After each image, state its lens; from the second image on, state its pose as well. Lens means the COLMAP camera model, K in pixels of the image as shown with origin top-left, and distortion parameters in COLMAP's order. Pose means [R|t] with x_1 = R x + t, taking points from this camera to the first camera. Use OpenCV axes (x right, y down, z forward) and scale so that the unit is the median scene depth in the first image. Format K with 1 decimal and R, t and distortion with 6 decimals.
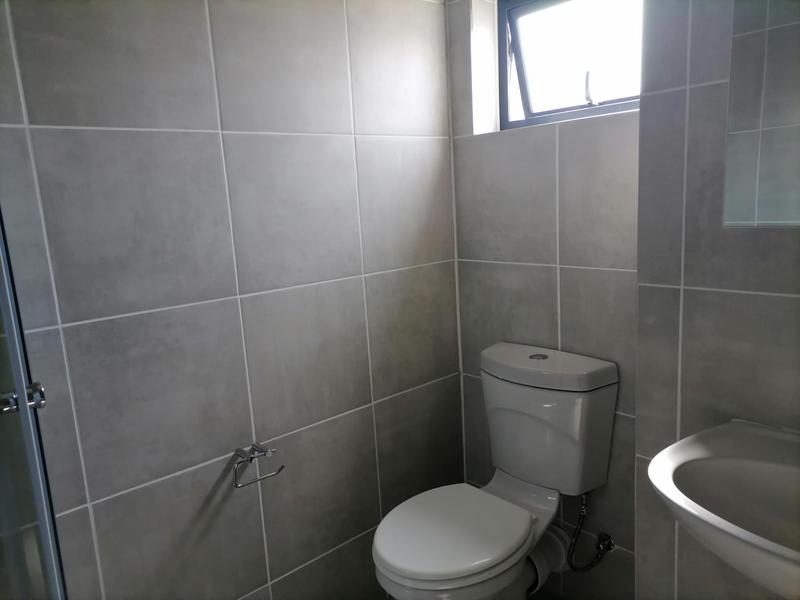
lens RADIAL K [[593.7, 0, 397.4], [0, 593.7, 300.4], [0, 0, 1]] dist [0.036573, -0.007369]
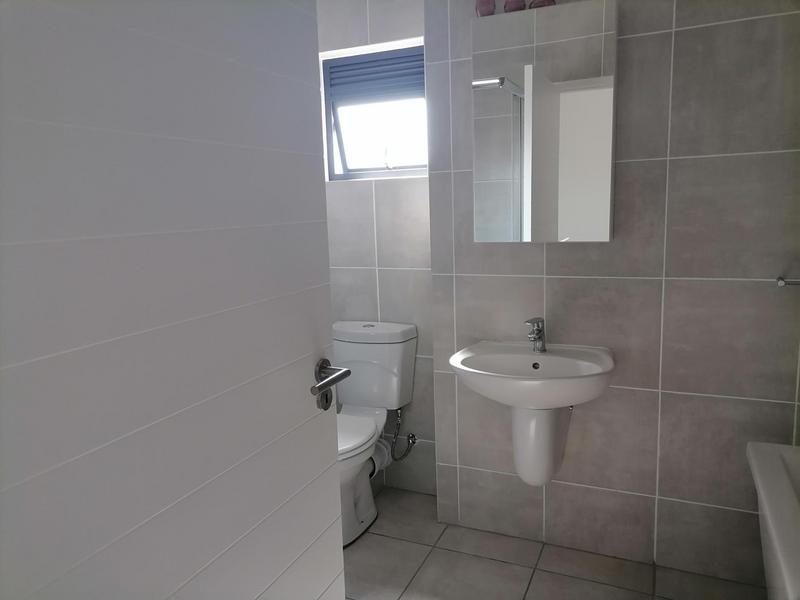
lens RADIAL K [[593.7, 0, 397.4], [0, 593.7, 300.4], [0, 0, 1]] dist [0.036573, -0.007369]
pose [[0.904899, -0.031632, 0.424449, -0.366804], [0.052460, 0.997920, -0.037472, 0.092657], [-0.422381, 0.056176, 0.904676, -0.463449]]
